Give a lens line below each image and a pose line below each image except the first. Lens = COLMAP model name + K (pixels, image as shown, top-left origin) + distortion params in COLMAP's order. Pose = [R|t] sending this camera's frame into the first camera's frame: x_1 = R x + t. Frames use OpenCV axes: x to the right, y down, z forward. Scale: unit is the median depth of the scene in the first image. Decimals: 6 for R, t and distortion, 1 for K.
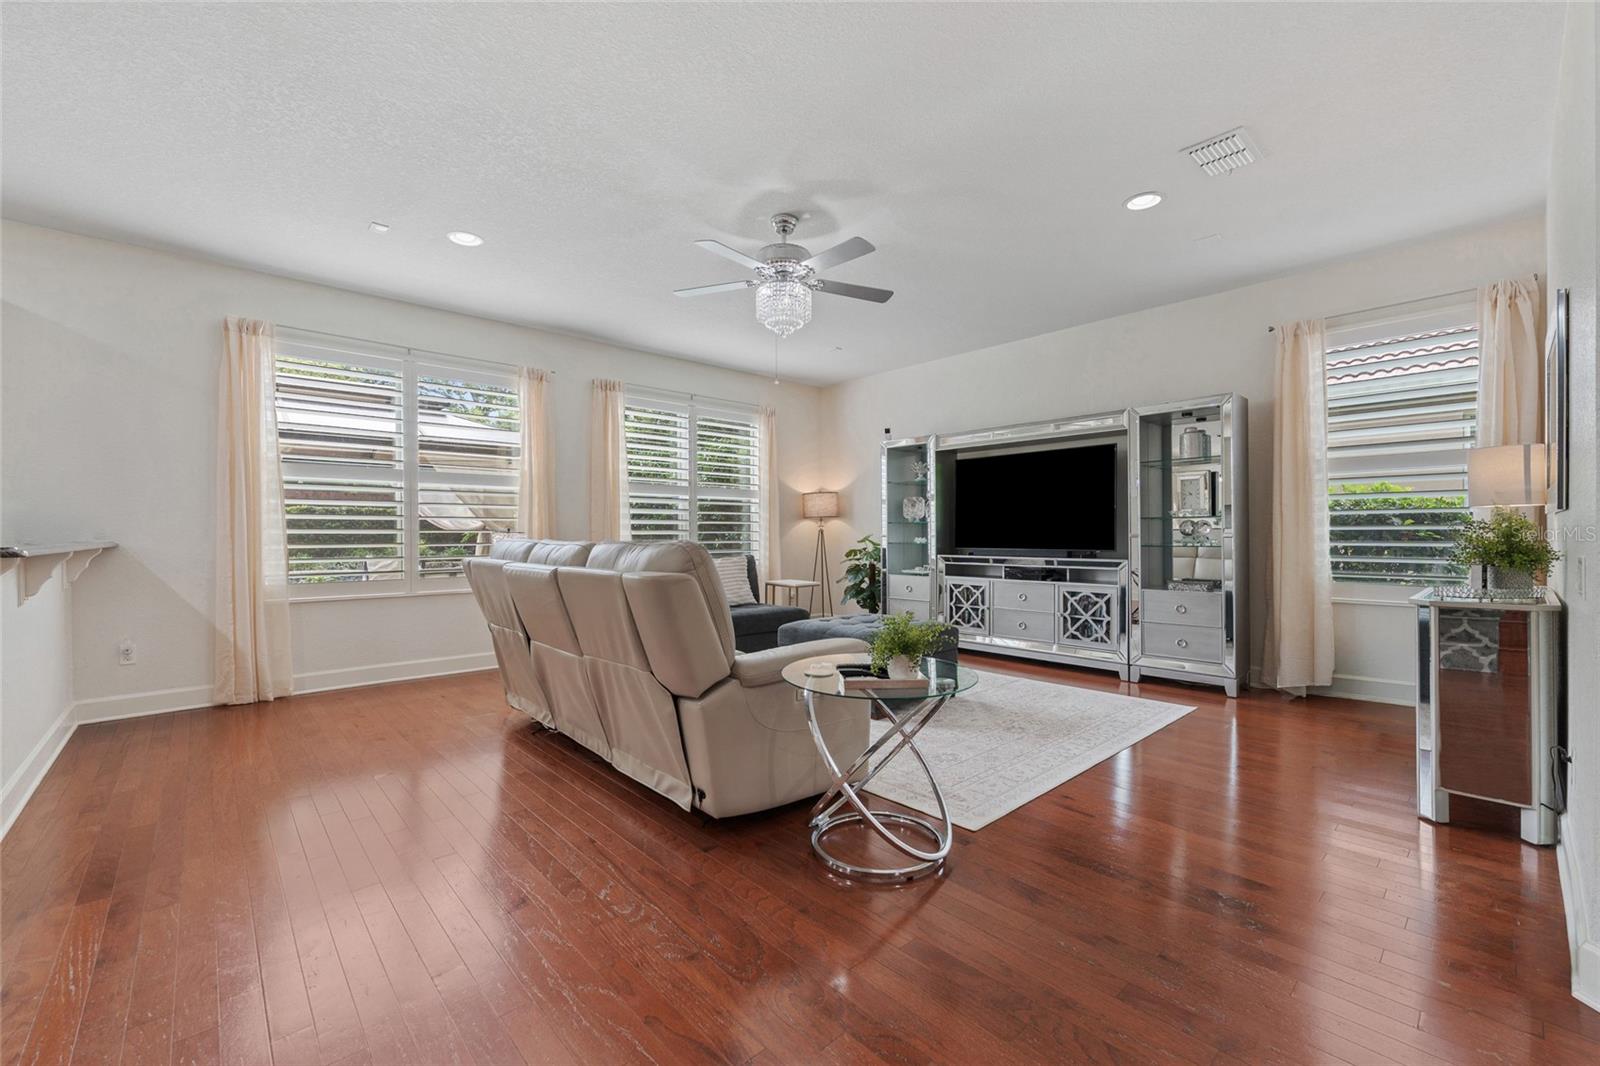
lens RADIAL K [[643.9, 0, 800.7], [0, 643.9, 534.6], [0, 0, 1]] dist [-0.000857, 0.000078]
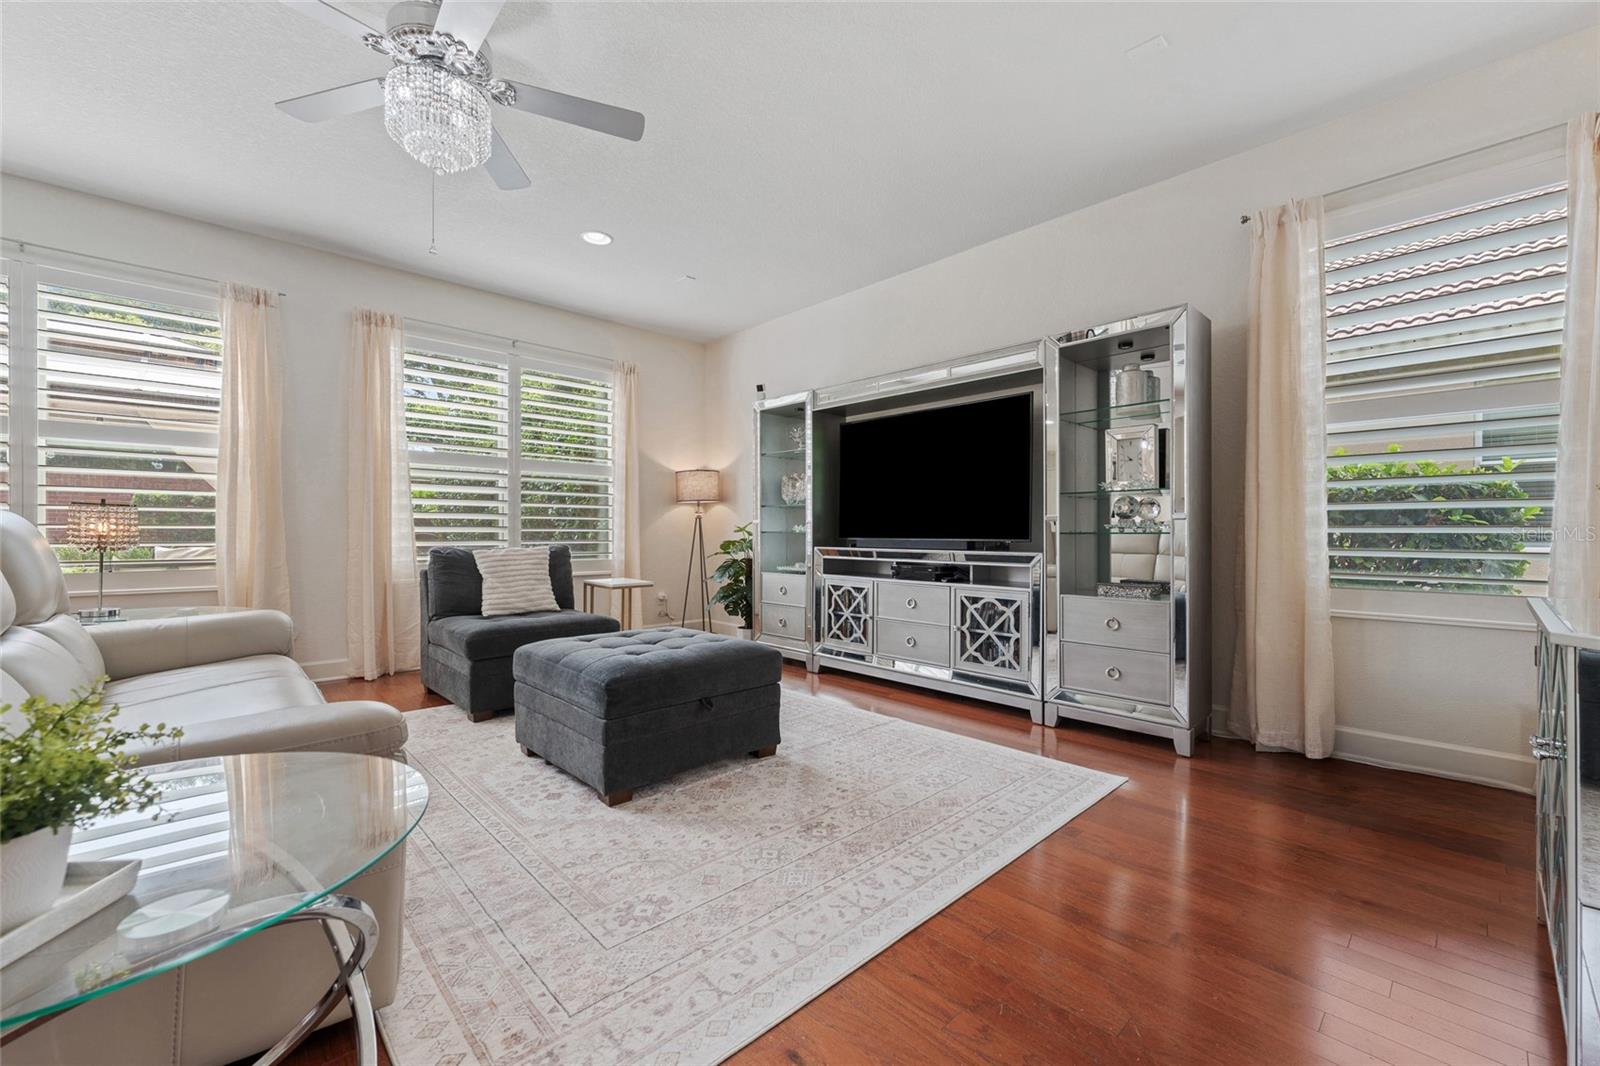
lens RADIAL K [[634.0, 0, 803.3], [0, 634.0, 533.8], [0, 0, 1]] dist [-0.000139, 0.000236]
pose [[0.999787, 0.005944, 0.019739, 0.217113], [-0.005979, 0.999981, 0.001693, 0.017516], [-0.019729, -0.001811, 0.999804, 0.290219]]
